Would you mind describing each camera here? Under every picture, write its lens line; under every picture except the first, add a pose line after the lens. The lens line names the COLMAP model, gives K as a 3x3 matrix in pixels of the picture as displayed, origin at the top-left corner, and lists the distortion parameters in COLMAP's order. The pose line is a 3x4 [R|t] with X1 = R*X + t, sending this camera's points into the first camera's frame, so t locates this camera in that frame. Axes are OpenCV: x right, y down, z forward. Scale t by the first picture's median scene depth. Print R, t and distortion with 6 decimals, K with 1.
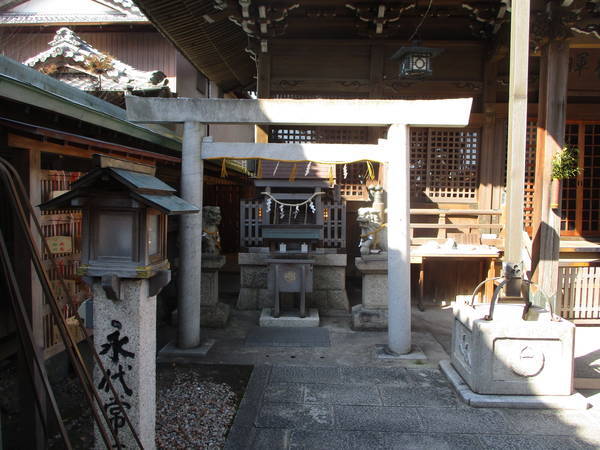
lens RADIAL K [[514.9, 0, 298.6], [0, 514.9, 226.2], [0, 0, 1]] dist [-0.040755, -0.000639]
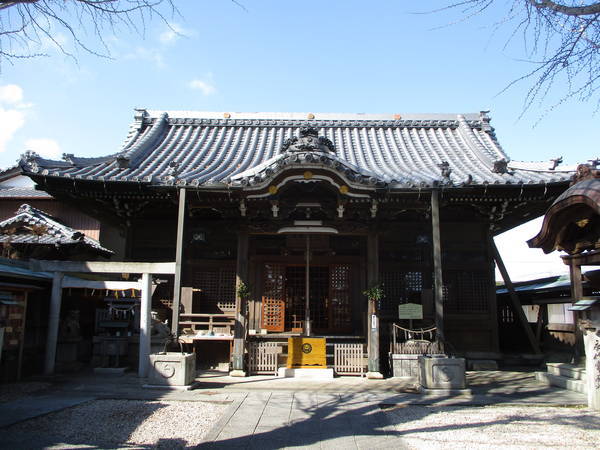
lens RADIAL K [[514.9, 0, 302.1], [0, 514.9, 223.9], [0, 0, 1]] dist [-0.040755, -0.000639]
pose [[0.999717, 0.006565, 0.022861, 0.554813], [-0.001079, 0.972679, -0.232151, 0.078130], [-0.023760, 0.232061, 0.972411, -0.855334]]
